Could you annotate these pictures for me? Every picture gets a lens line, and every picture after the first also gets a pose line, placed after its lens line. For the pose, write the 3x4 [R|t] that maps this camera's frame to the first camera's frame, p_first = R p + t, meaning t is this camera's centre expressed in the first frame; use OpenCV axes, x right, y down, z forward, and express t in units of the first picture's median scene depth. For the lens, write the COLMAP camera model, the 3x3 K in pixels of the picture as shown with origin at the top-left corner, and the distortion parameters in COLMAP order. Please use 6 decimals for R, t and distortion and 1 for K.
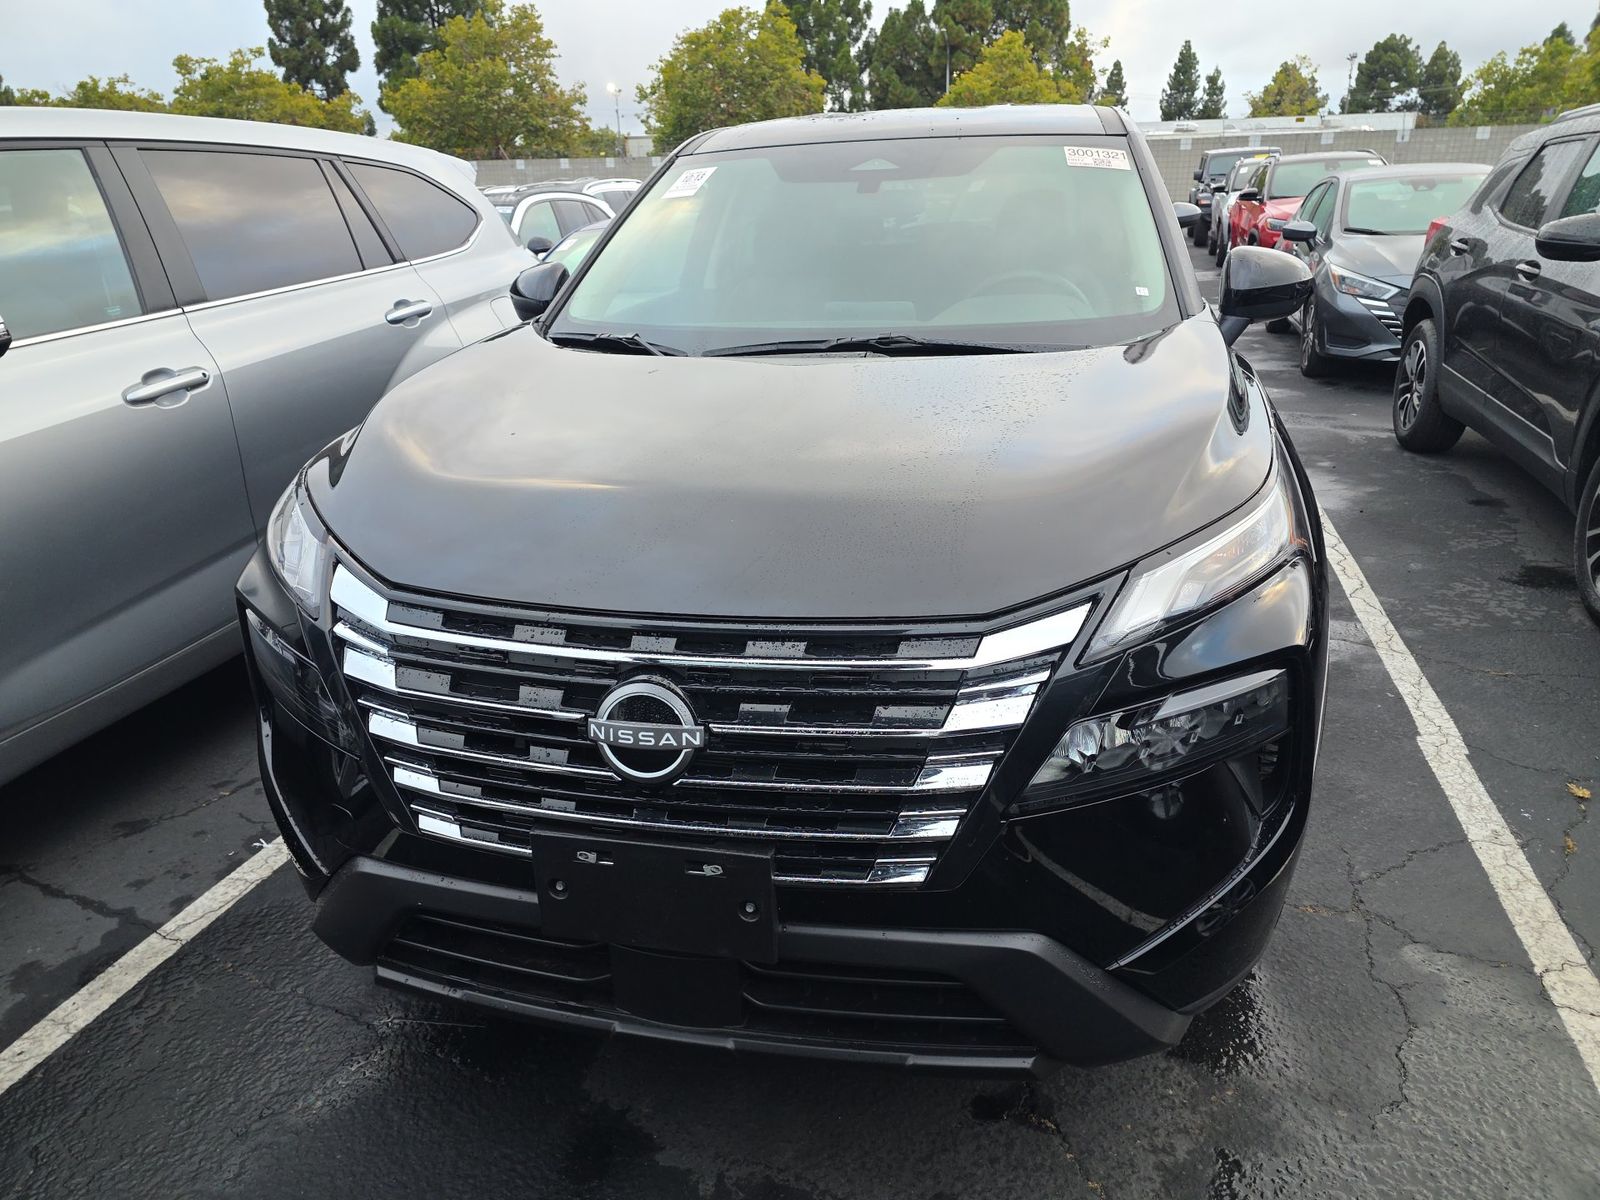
lens RADIAL K [[1074.3, 0, 803.7], [0, 1074.3, 603.7], [0, 0, 1]] dist [0.045496, -0.036260]
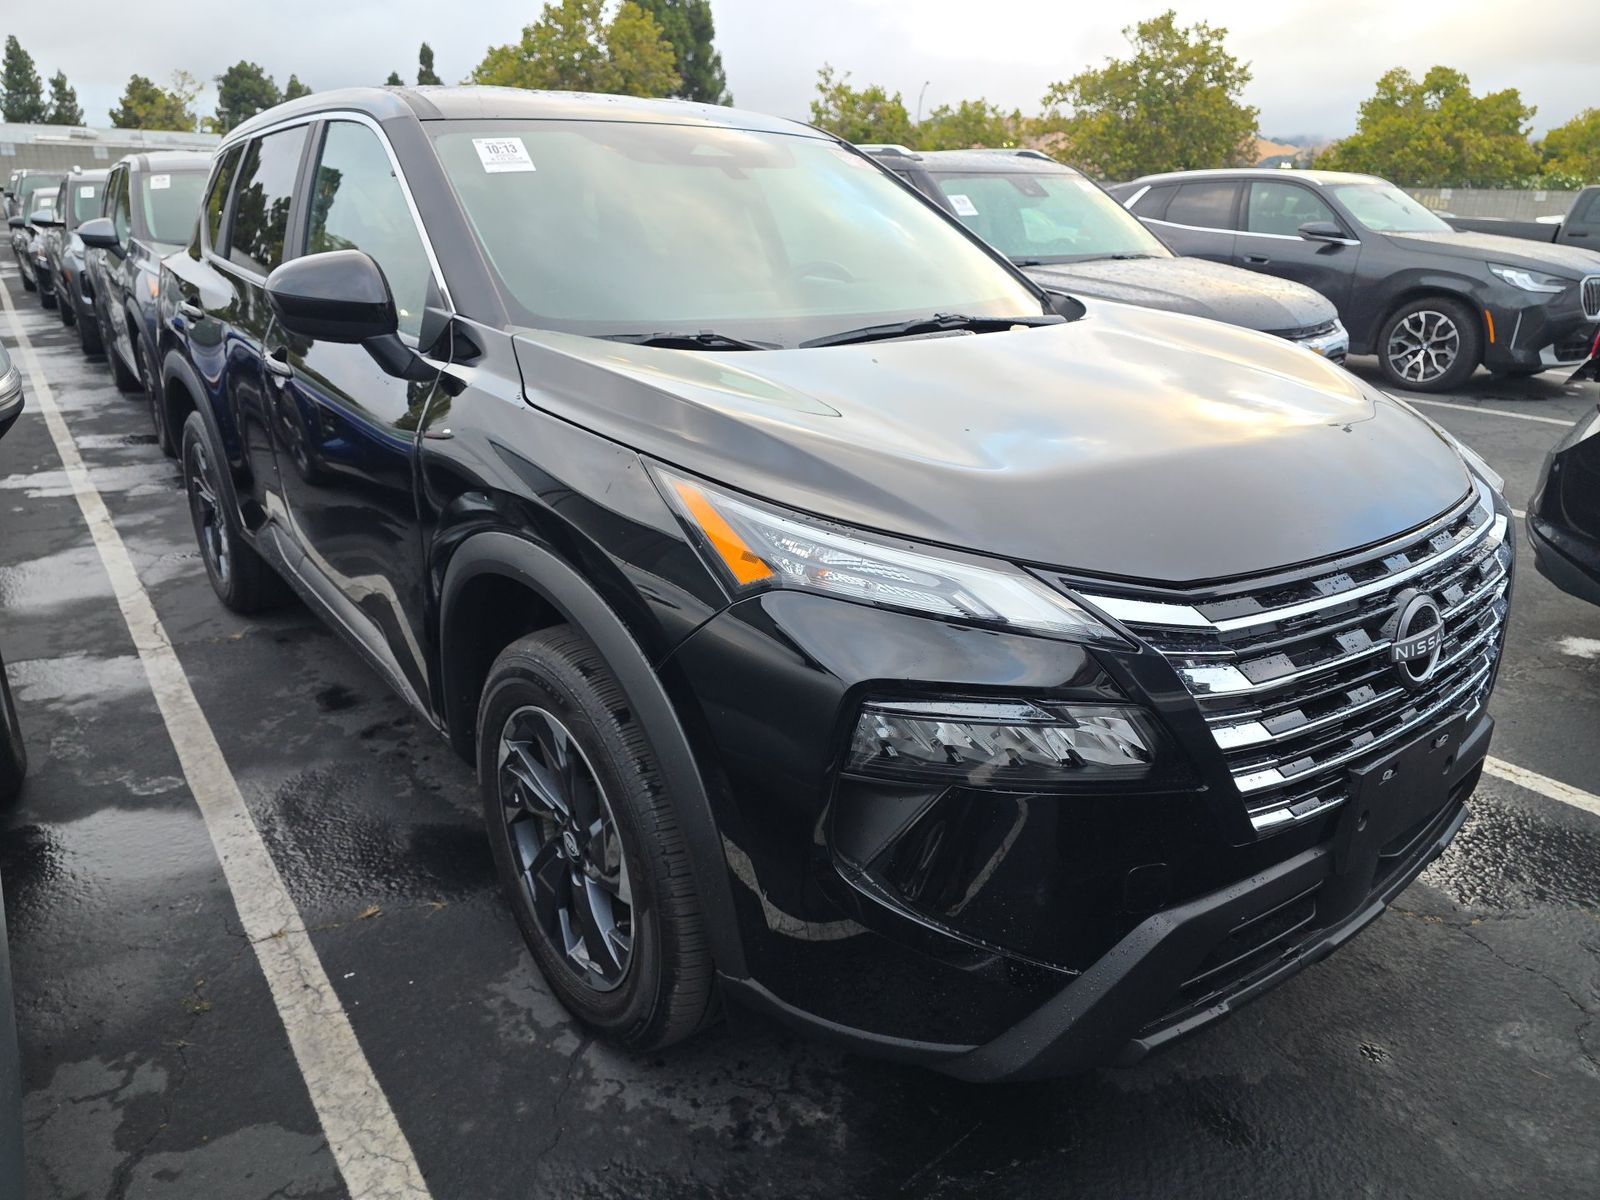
lens RADIAL K [[1074.3, 0, 808.8], [0, 1074.3, 602.0], [0, 0, 1]] dist [0.045496, -0.036260]
pose [[0.622104, -0.234970, 0.746844, -1.237086], [0.249811, 0.963615, 0.095083, -0.165676], [-0.742011, 0.127418, 0.658167, 0.647163]]
